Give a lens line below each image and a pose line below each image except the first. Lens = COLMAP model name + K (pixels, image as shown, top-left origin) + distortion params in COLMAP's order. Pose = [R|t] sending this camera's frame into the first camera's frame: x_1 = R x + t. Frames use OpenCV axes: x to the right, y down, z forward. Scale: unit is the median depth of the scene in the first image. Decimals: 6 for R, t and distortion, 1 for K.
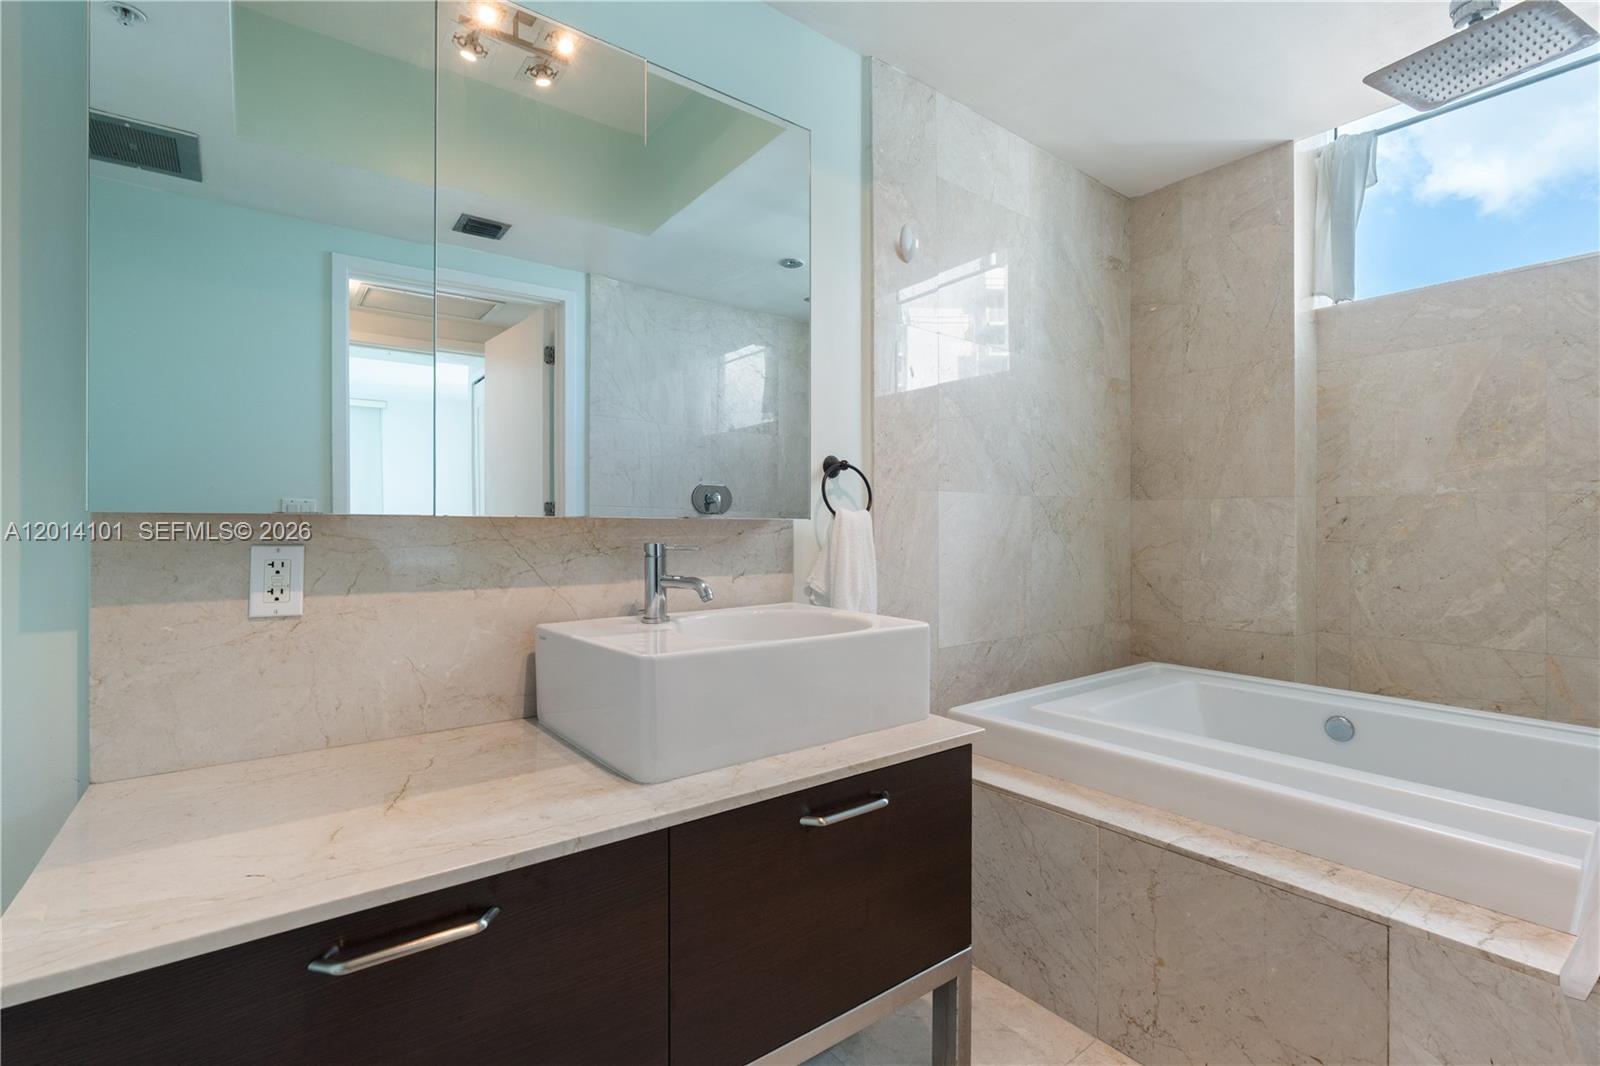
lens RADIAL K [[715.9, 0, 804.3], [0, 715.9, 524.2], [0, 0, 1]] dist [-0.011043, 0.003469]
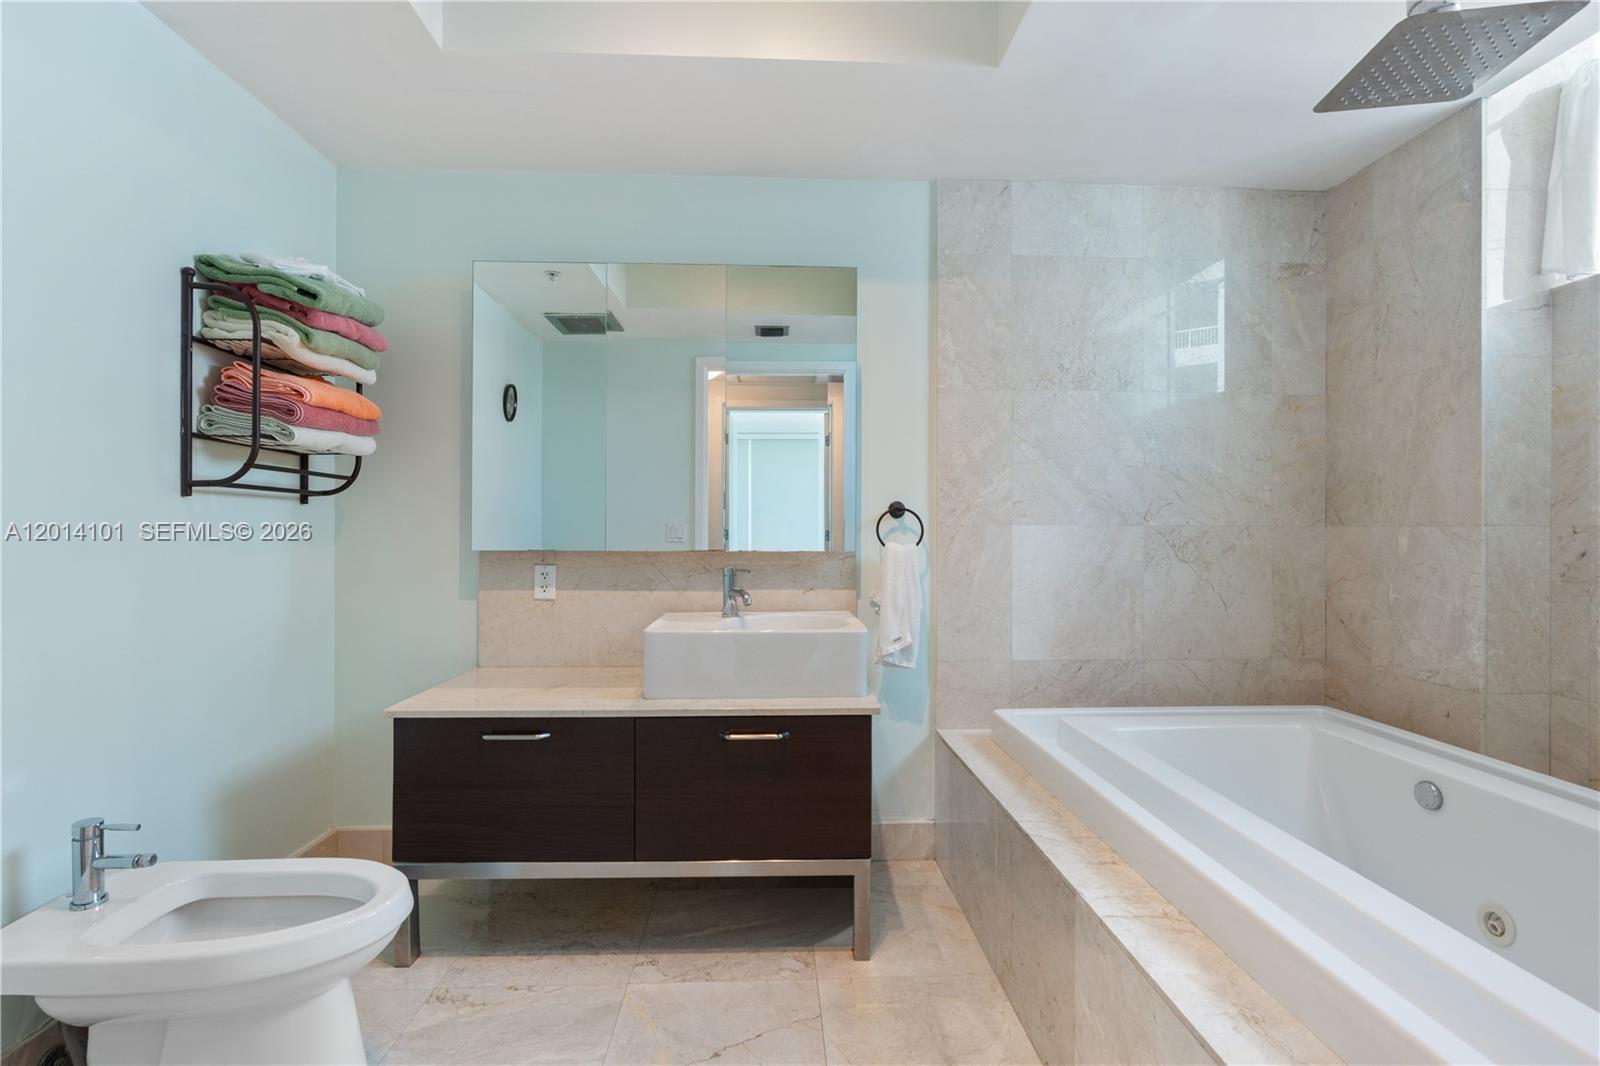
lens RADIAL K [[715.9, 0, 801.2], [0, 715.9, 528.2], [0, 0, 1]] dist [-0.011043, 0.003469]
pose [[0.822429, -0.001490, -0.568865, 0.533837], [0.000180, 0.999997, -0.002359, -0.036381], [0.568867, 0.001838, 0.822427, -0.143702]]
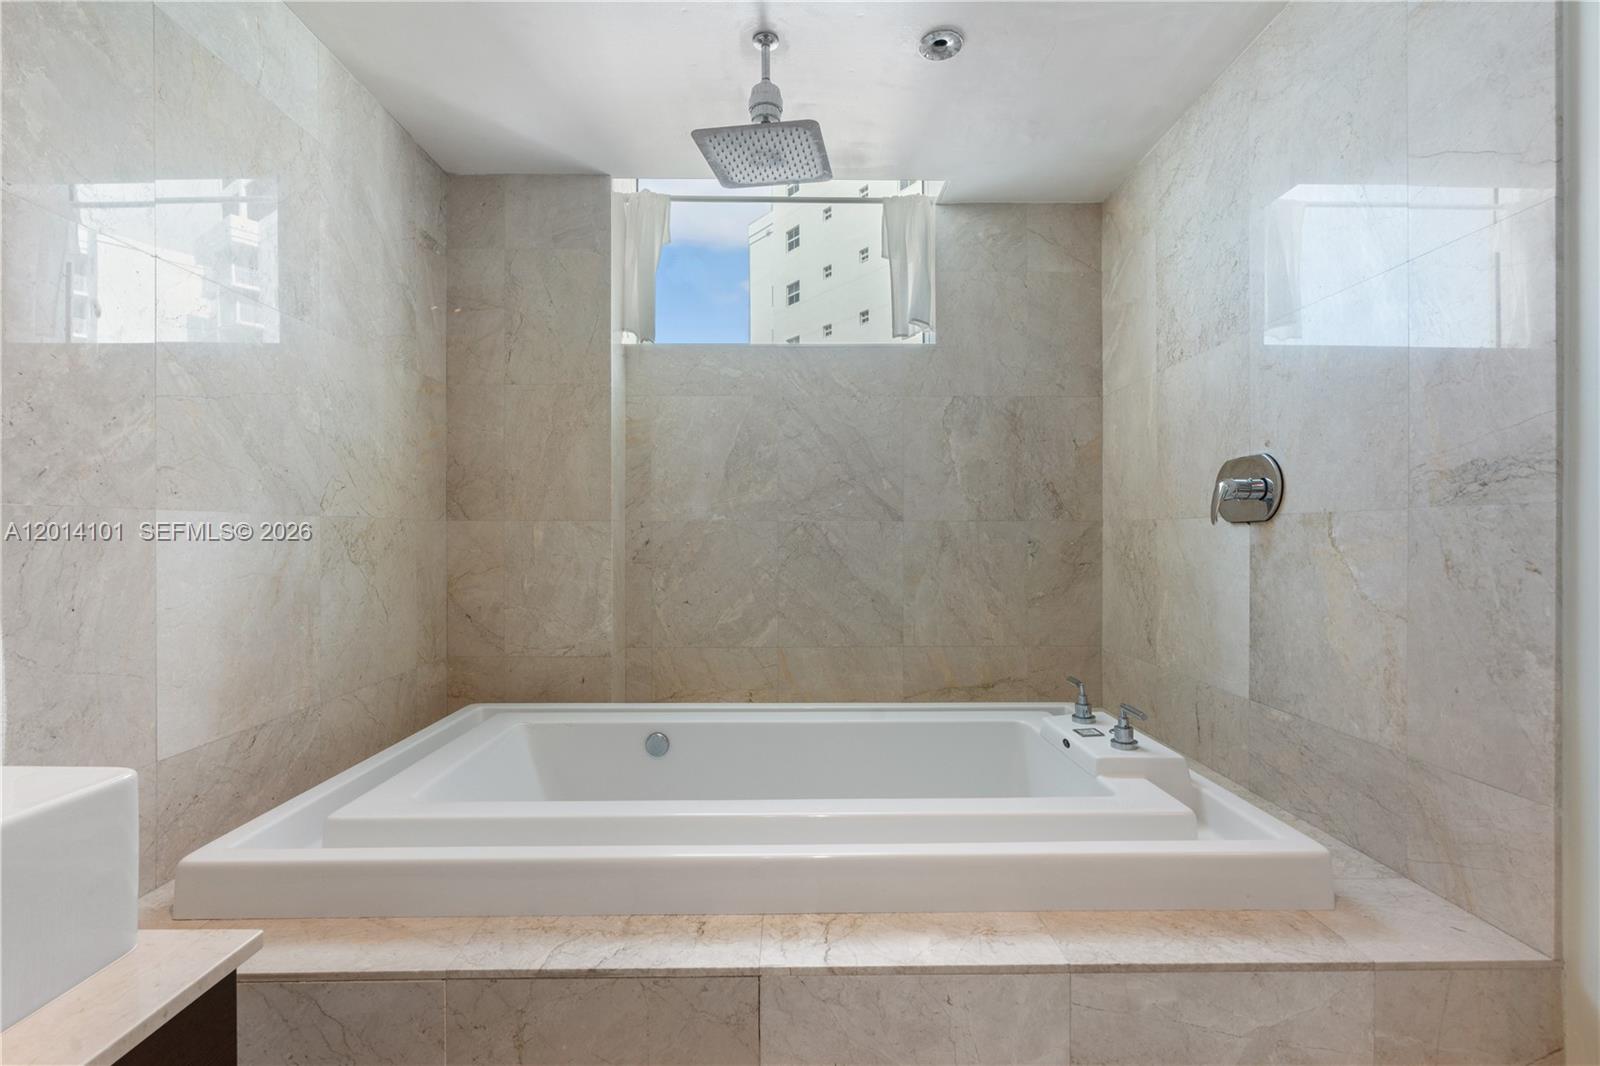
lens RADIAL K [[715.9, 0, 800.8], [0, 715.9, 532.4], [0, 0, 1]] dist [-0.011043, 0.003469]
pose [[0.603209, -0.002024, 0.797580, 0.029895], [-0.000001, 0.999997, 0.002538, -0.026382], [-0.797583, -0.001532, 0.603207, 0.165740]]
